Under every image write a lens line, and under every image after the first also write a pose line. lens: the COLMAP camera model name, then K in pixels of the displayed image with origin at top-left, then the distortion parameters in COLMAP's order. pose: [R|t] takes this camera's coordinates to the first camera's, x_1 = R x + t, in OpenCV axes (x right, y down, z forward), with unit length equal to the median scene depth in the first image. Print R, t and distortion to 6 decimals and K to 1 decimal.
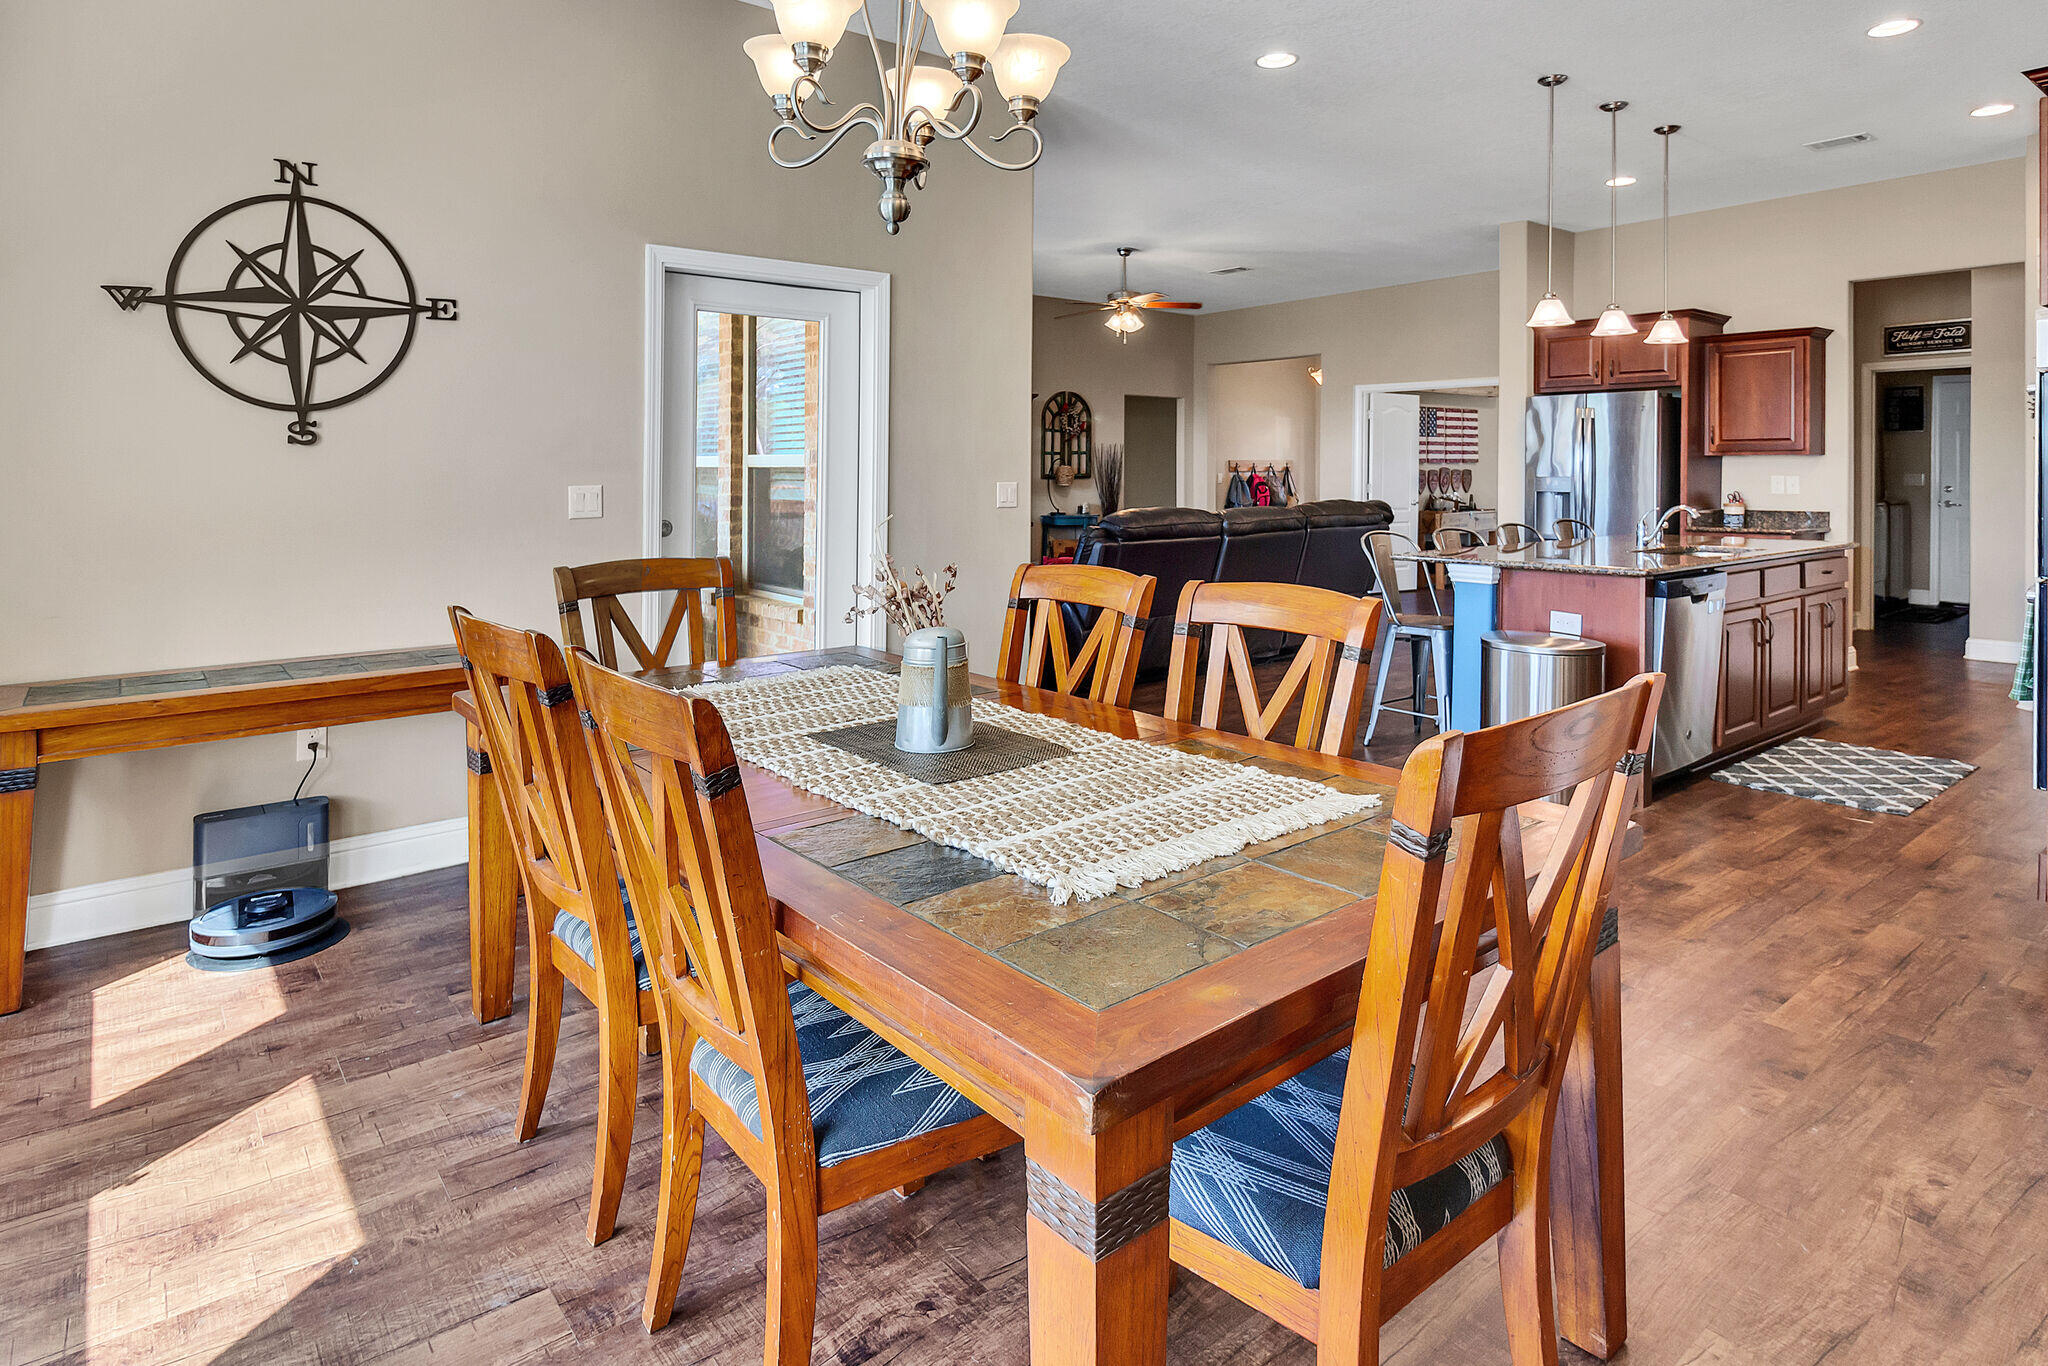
lens RADIAL K [[1143.7, 0, 1017.8], [0, 1143.7, 520.4], [0, 0, 1]] dist [-0.002186, -0.002034]
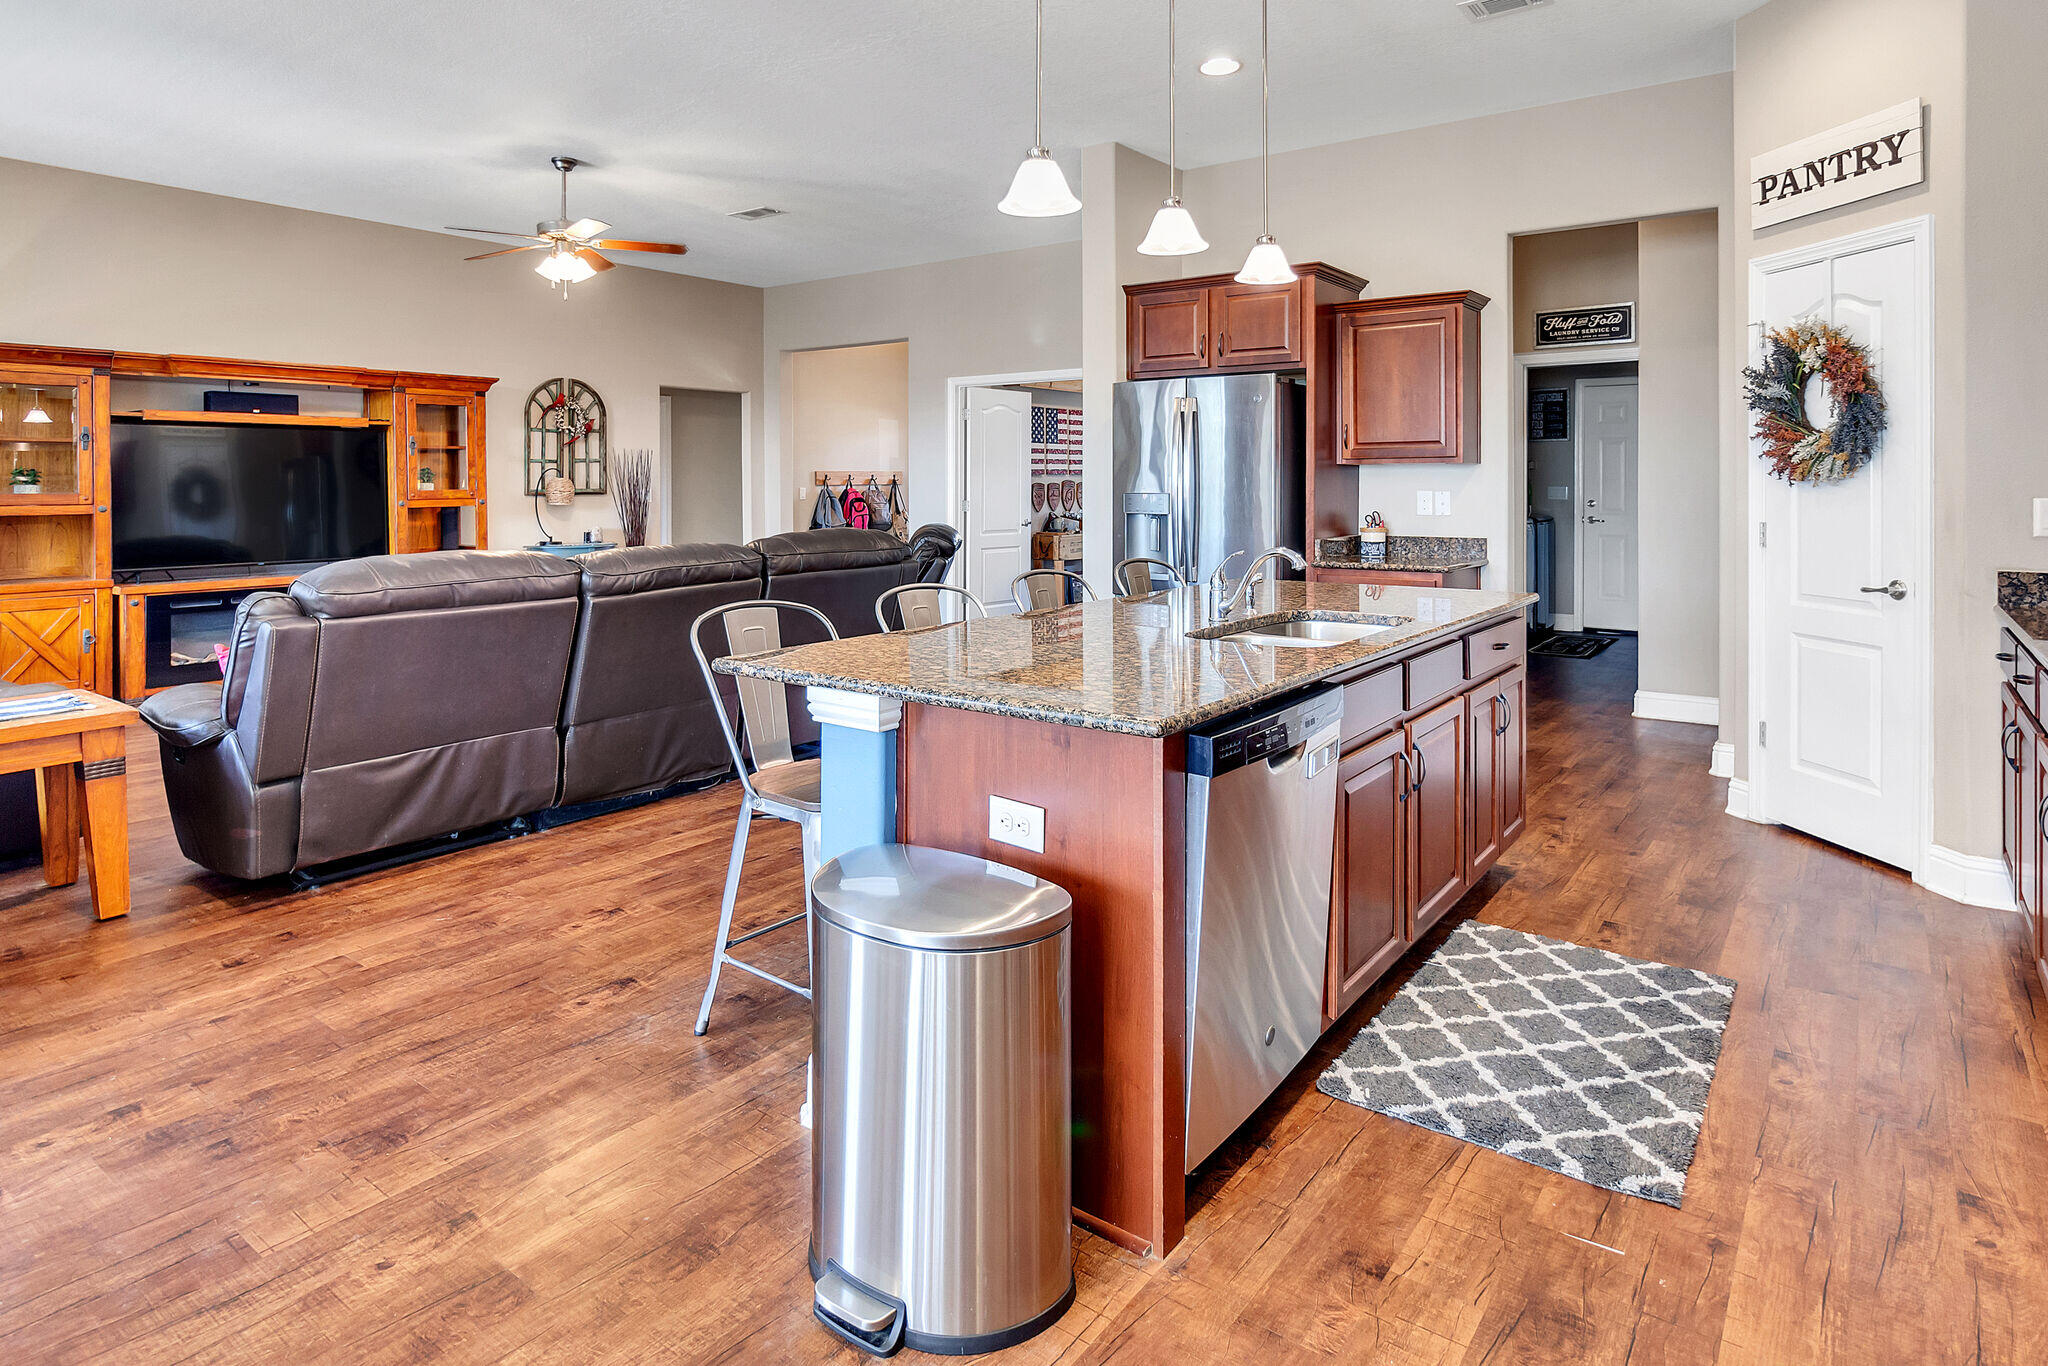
lens RADIAL K [[1154.4, 0, 961.3], [0, 1154.4, 534.3], [0, 0, 1]] dist [-0.005267, -0.000758]
pose [[0.978539, -0.010152, 0.205809, 0.199669], [0.009955, 0.999948, 0.001993, -0.014417], [-0.205819, 0.000099, 0.978590, 0.303818]]
